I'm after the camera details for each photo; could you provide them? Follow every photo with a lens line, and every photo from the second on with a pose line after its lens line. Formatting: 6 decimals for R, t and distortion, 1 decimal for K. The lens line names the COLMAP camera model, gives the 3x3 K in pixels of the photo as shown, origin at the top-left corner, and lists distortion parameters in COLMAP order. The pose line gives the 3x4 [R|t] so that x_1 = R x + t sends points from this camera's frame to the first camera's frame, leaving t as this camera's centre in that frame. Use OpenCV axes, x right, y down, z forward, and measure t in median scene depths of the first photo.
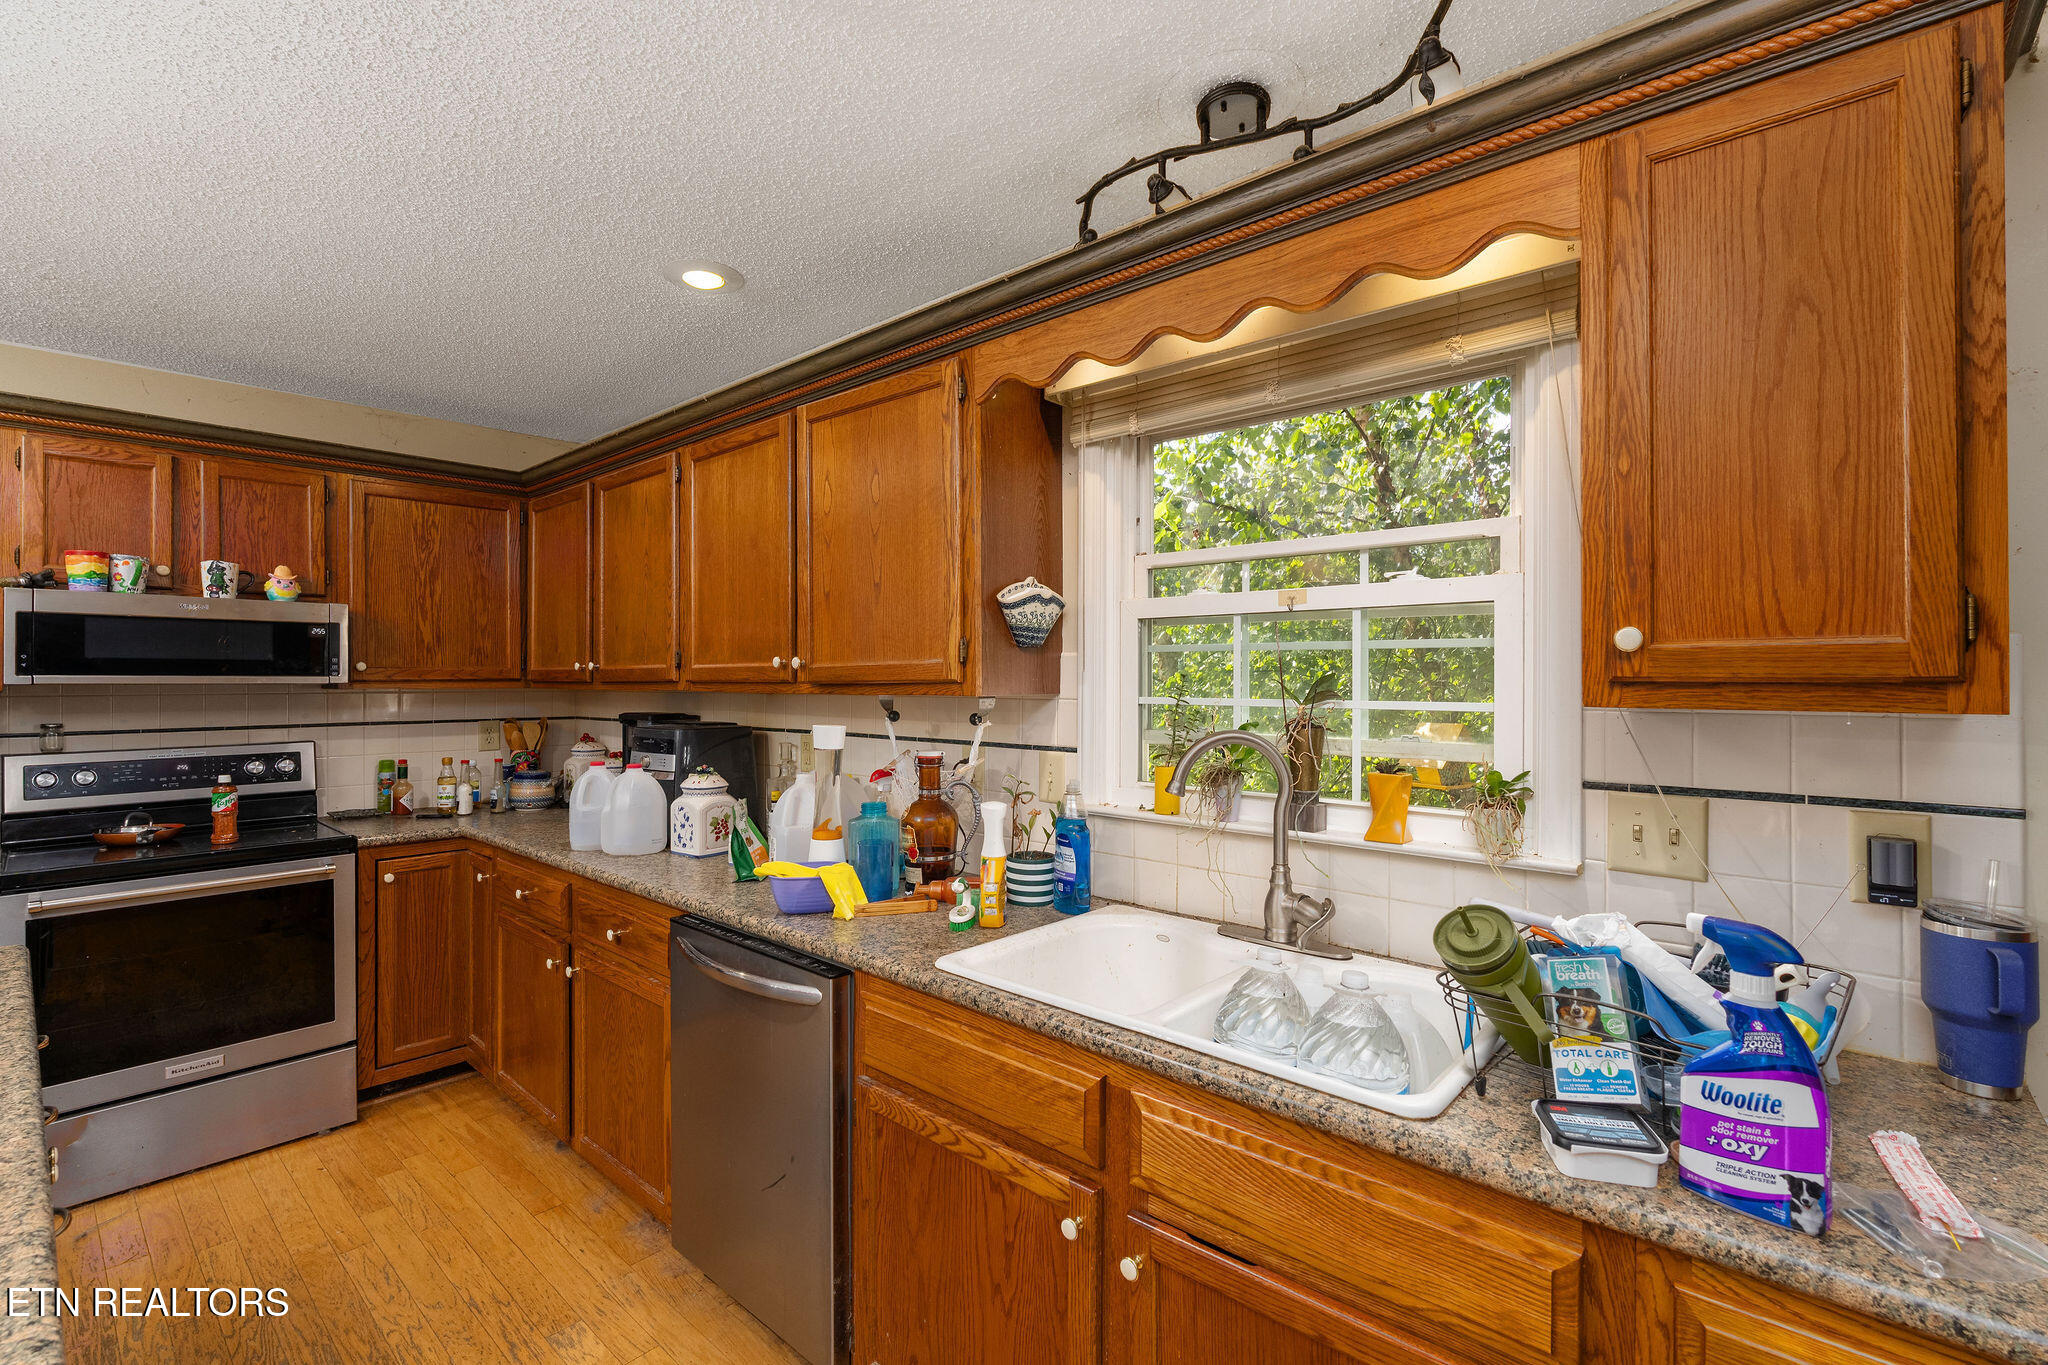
lens RADIAL K [[919.0, 0, 1023.0], [0, 919.0, 681.1], [0, 0, 1]] dist [-0.003932, -0.000220]
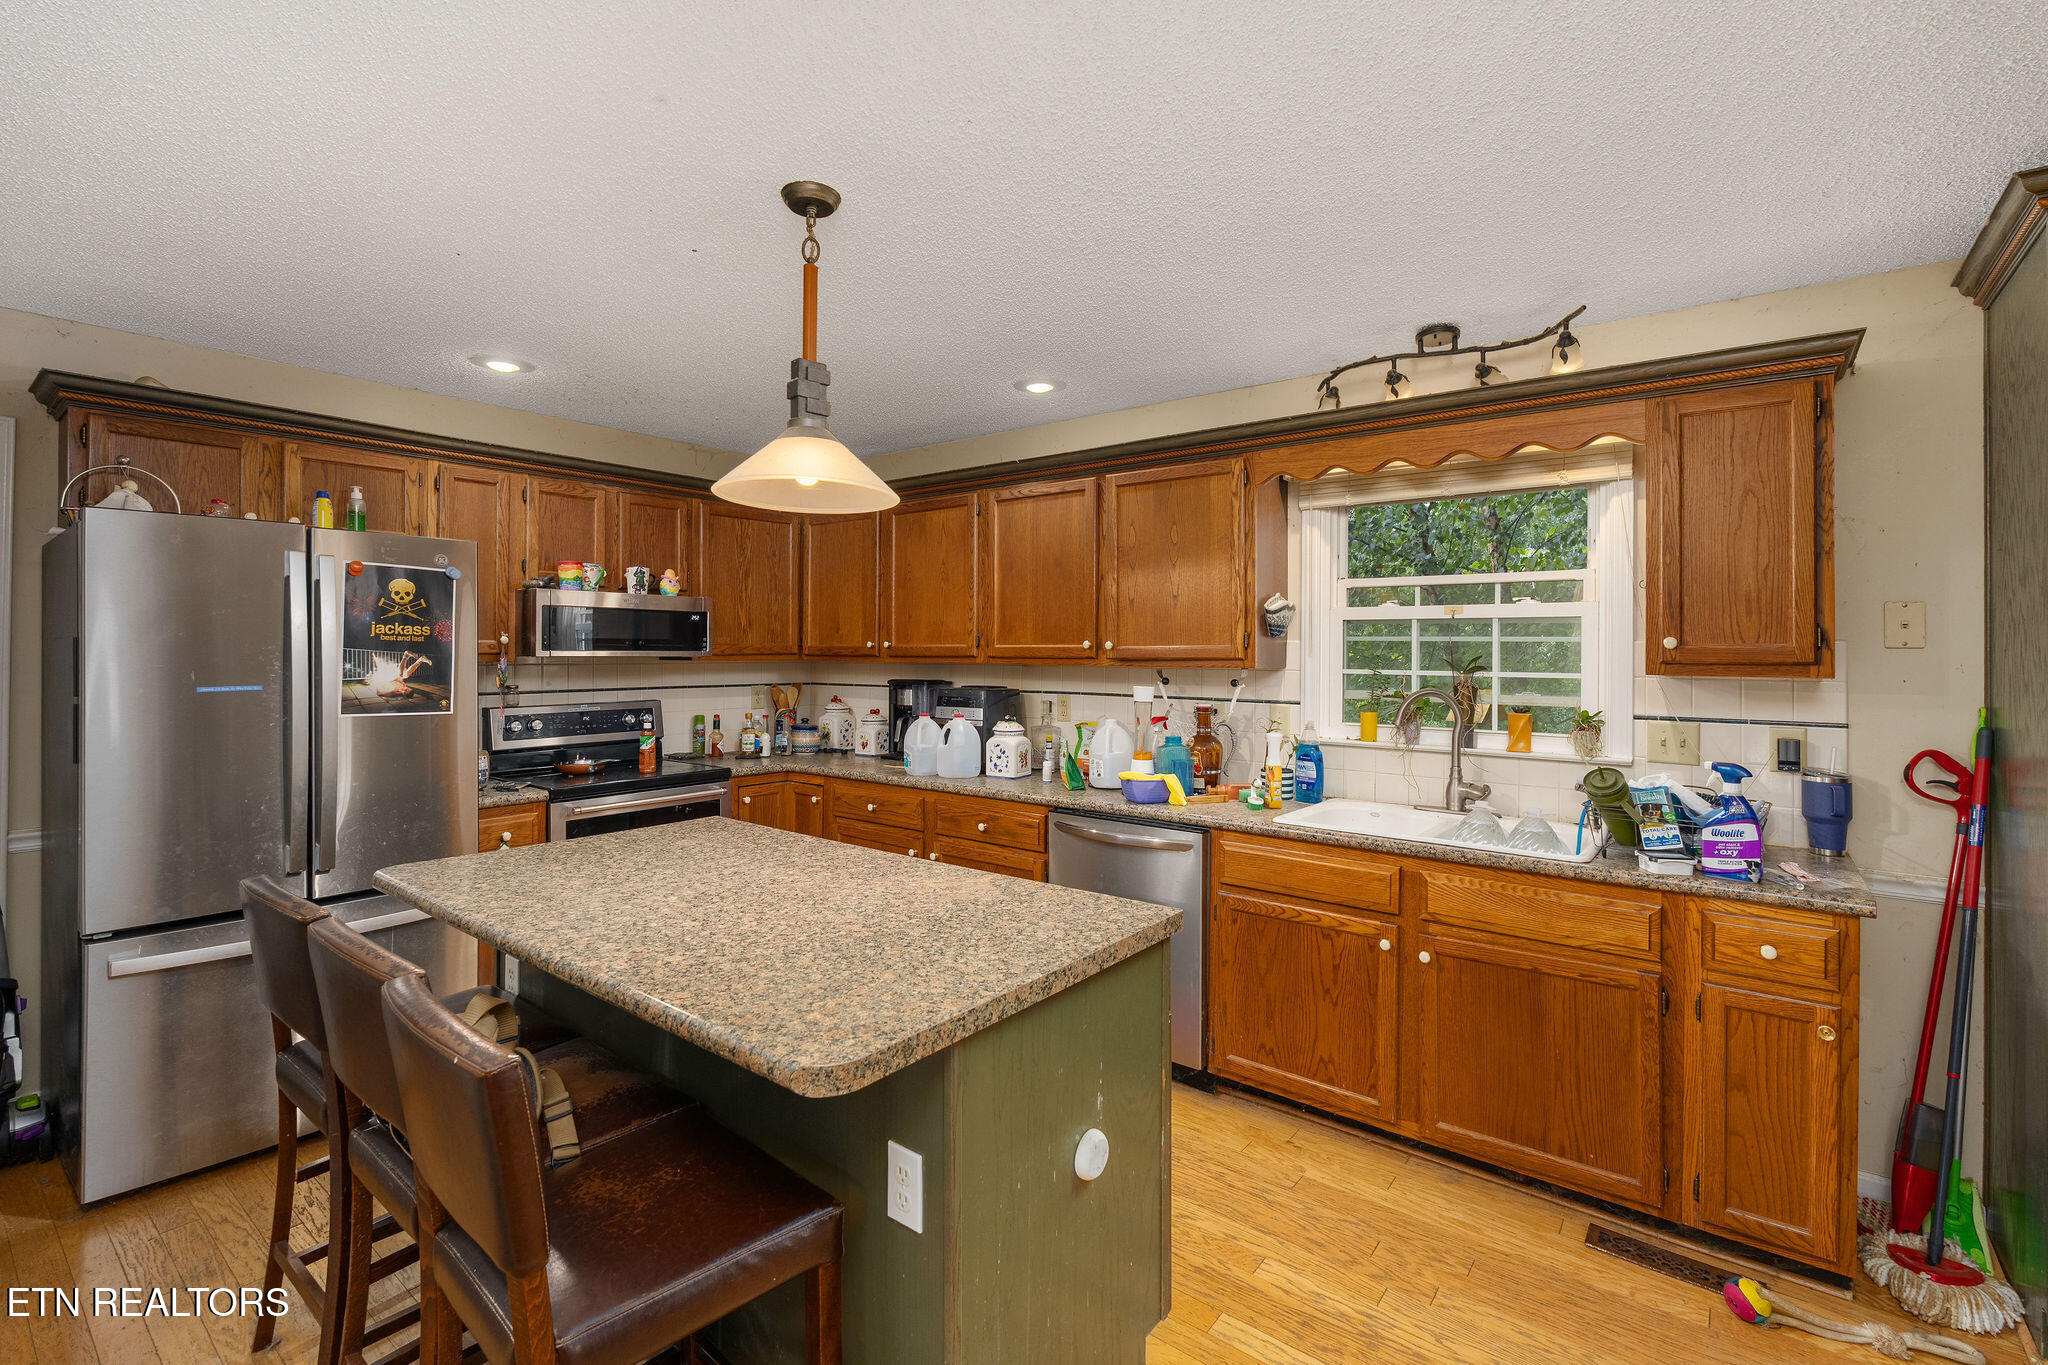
lens RADIAL K [[919.0, 0, 1034.4], [0, 919.0, 649.8], [0, 0, 1]] dist [-0.003932, -0.000220]
pose [[0.998242, 0.006546, 0.058899, -0.639678], [-0.006284, 0.999970, -0.004621, -0.007374], [-0.058928, 0.004243, 0.998253, -0.705899]]
